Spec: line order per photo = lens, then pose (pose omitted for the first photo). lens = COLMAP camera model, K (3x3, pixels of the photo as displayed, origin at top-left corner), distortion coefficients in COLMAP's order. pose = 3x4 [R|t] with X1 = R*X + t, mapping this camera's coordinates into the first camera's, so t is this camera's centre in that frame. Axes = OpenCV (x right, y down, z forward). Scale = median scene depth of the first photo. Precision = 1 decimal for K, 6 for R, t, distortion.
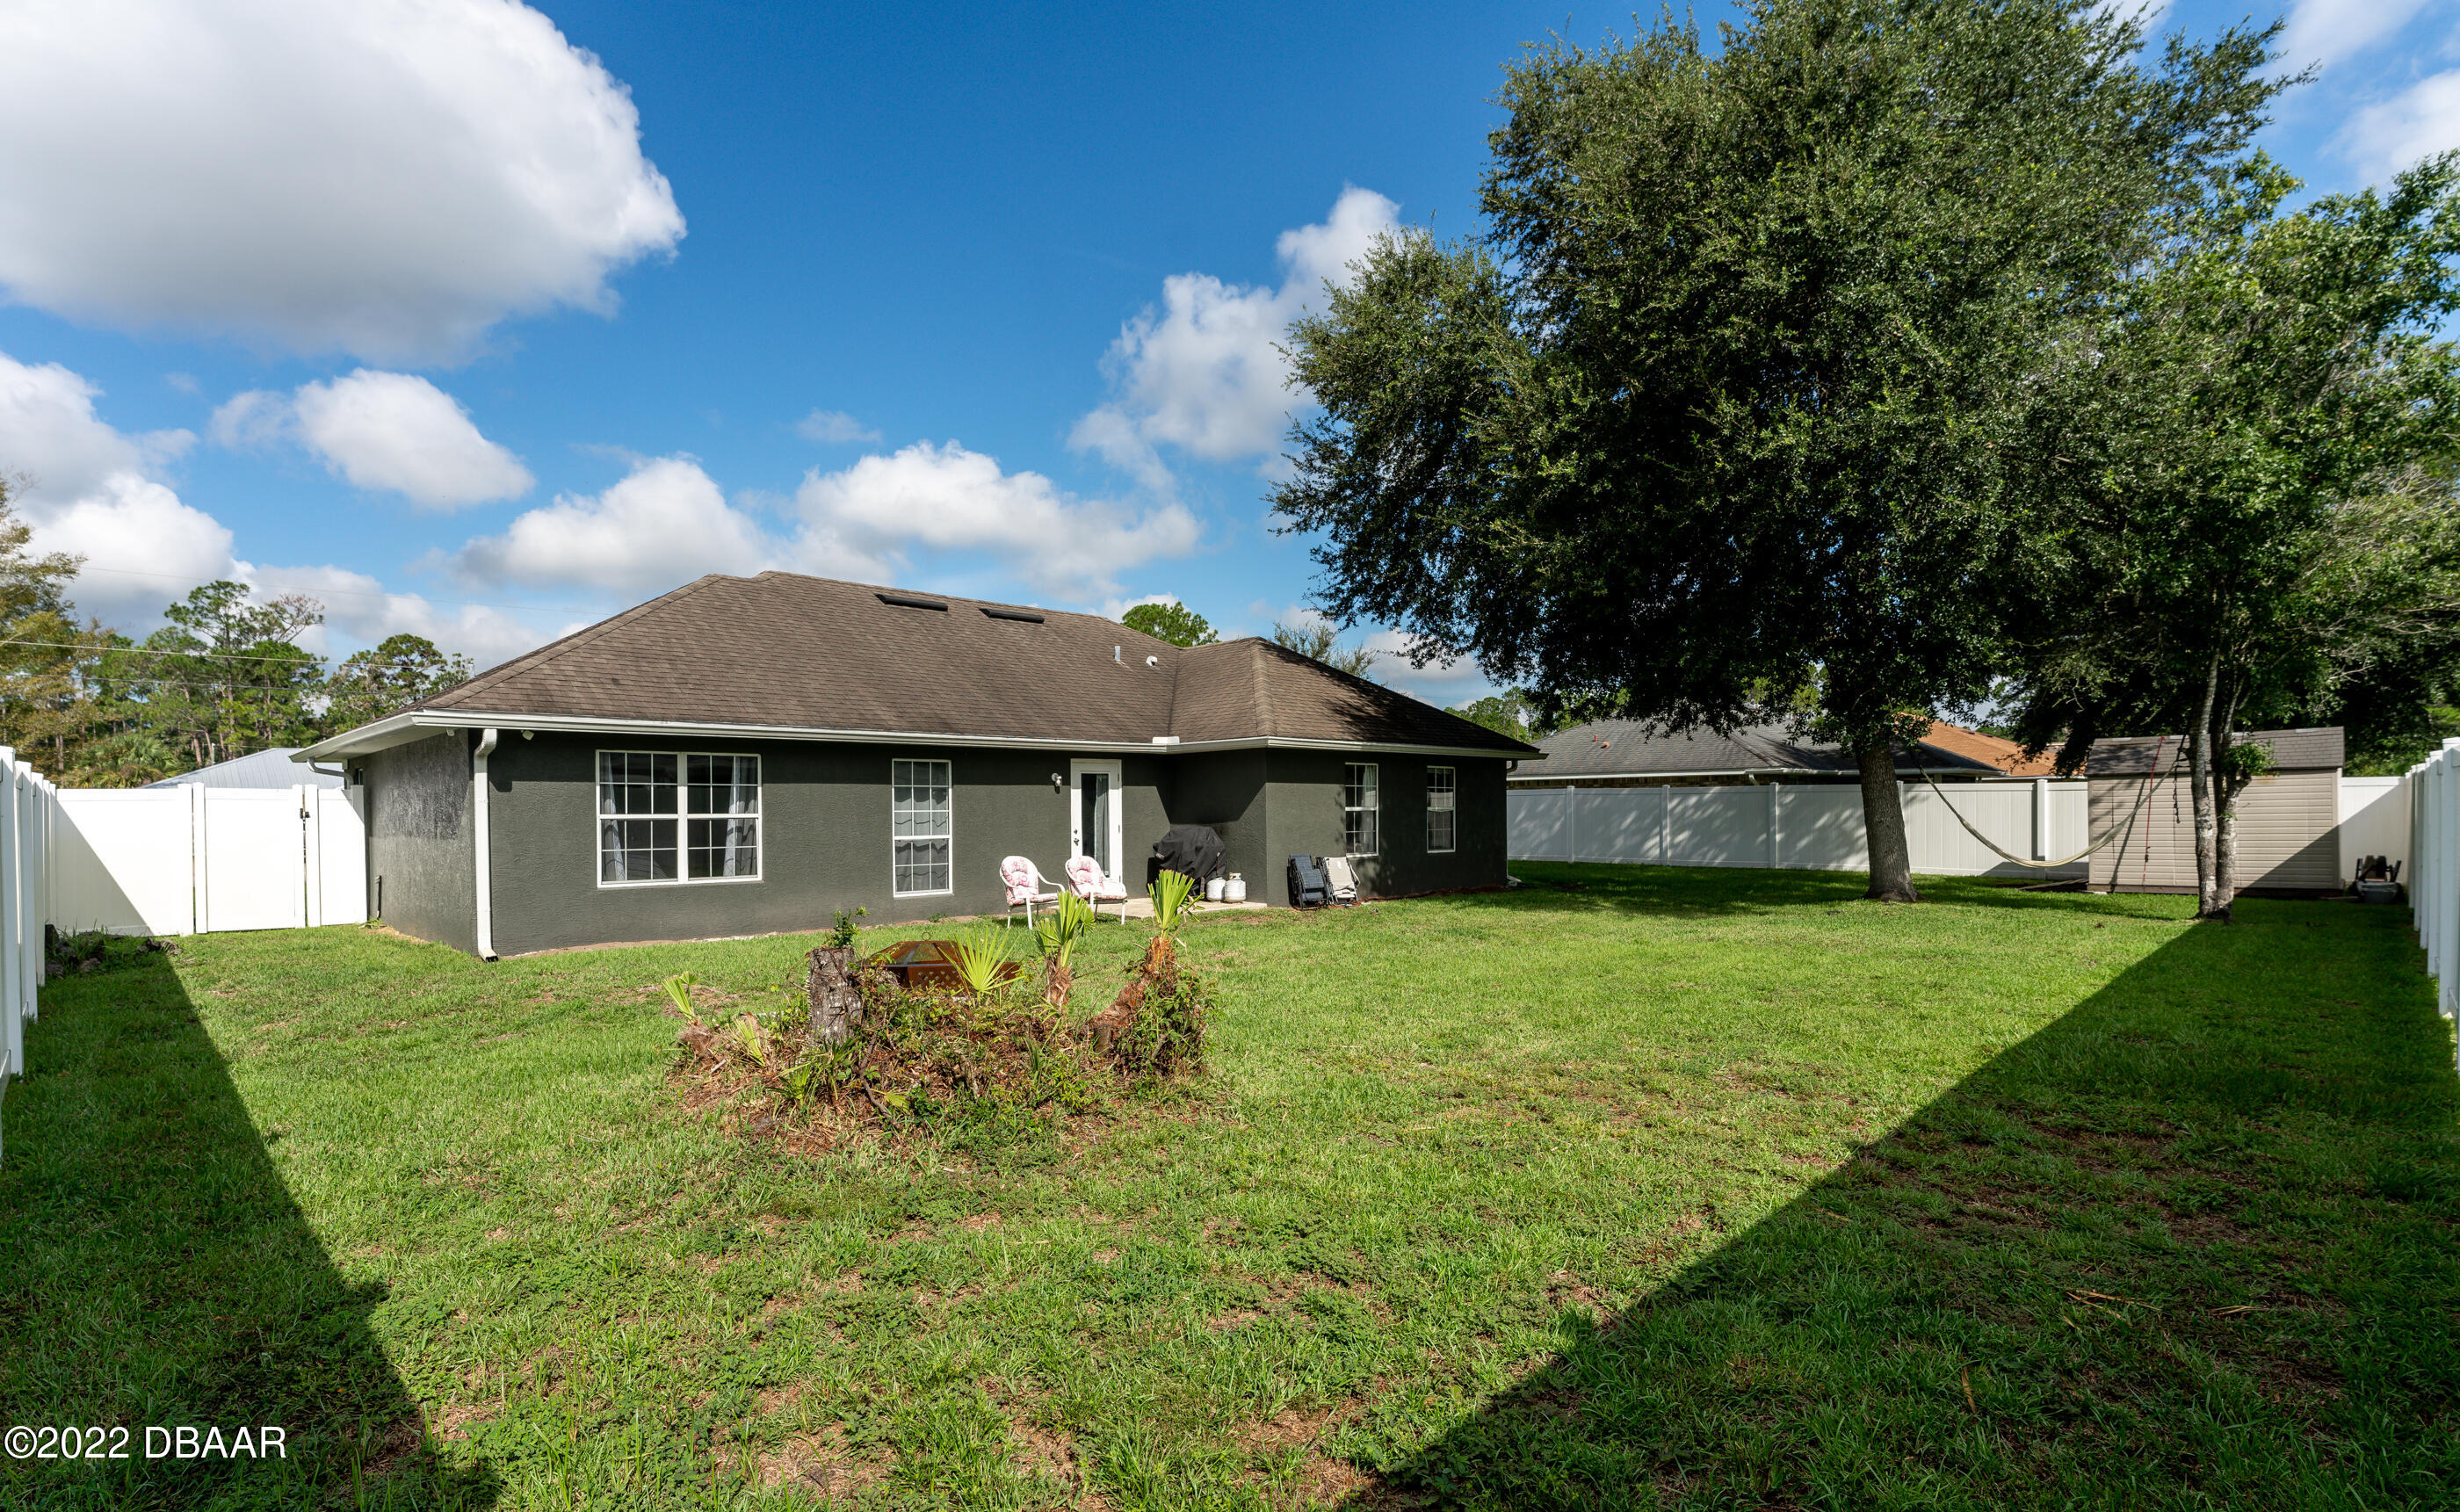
lens RADIAL K [[1124.1, 0, 1234.0], [0, 1124.1, 824.9], [0, 0, 1]] dist [-0.001698, -0.000434]
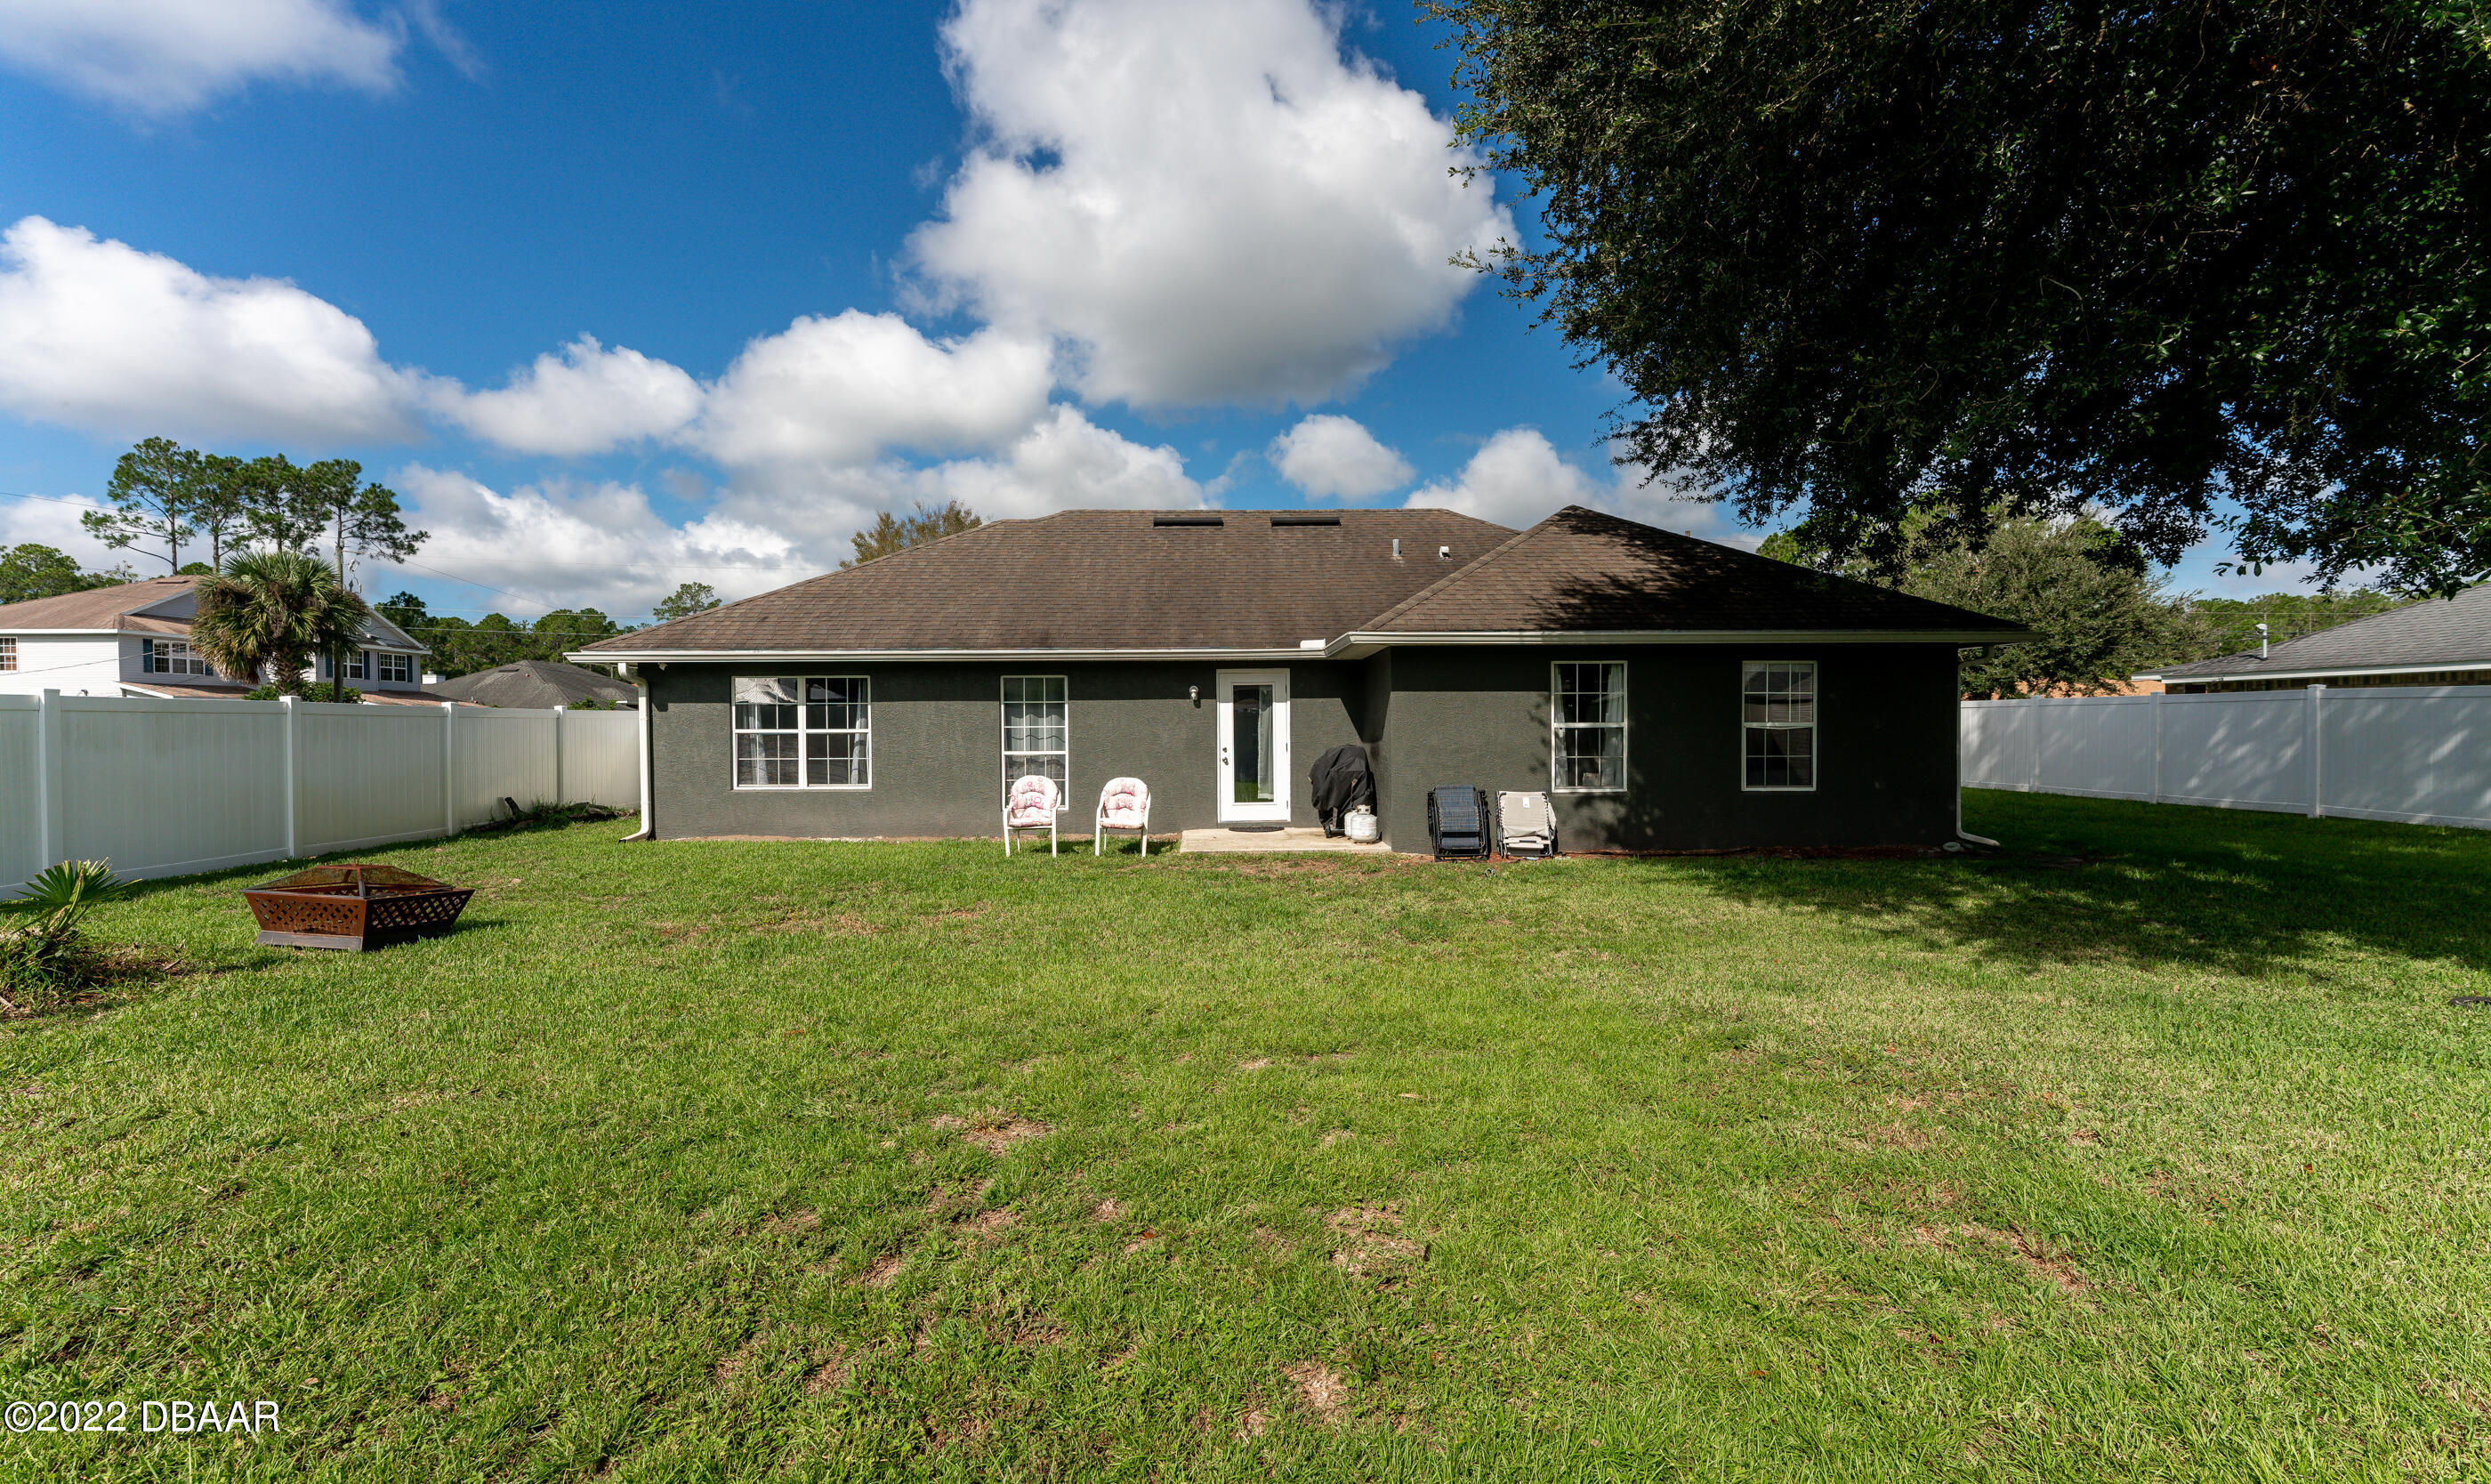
lens RADIAL K [[974.7, 0, 1243.6], [0, 974.7, 743.9], [0, 0, 1]] dist [-0.001541, -0.000225]
pose [[0.737472, 0.017572, -0.675149, 0.394877], [-0.010635, 0.999840, 0.014406, -0.010168], [0.675294, -0.003444, 0.737541, 0.424039]]
